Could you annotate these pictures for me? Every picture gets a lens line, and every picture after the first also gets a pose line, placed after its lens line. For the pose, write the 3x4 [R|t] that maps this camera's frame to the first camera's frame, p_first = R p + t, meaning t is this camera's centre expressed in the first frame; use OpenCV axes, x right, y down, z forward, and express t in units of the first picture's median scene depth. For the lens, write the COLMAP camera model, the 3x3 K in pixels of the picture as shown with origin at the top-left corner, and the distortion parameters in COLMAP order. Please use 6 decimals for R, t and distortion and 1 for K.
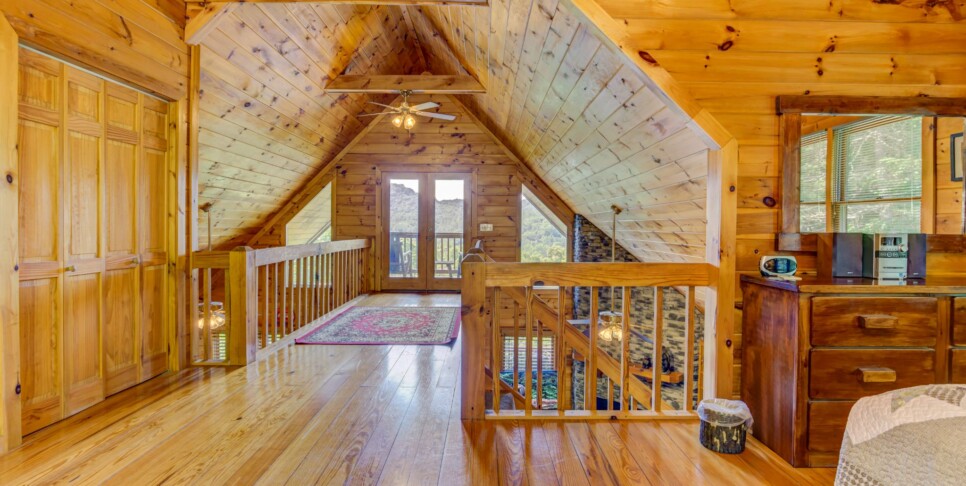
lens RADIAL K [[478.0, 0, 482.6], [0, 478.0, 234.5], [0, 0, 1]] dist [-0.042506, 0.000304]
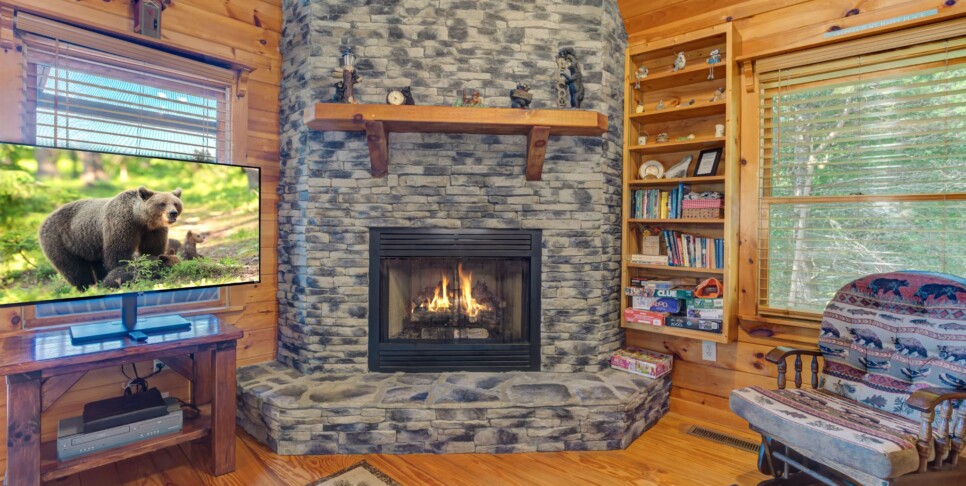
lens RADIAL K [[478.0, 0, 482.6], [0, 478.0, 234.5], [0, 0, 1]] dist [-0.042506, 0.000304]
pose [[0.634720, -0.009587, 0.772683, 0.003542], [0.006723, 0.999954, 0.006885, 0.389380], [-0.772713, 0.000825, 0.634755, 0.781081]]
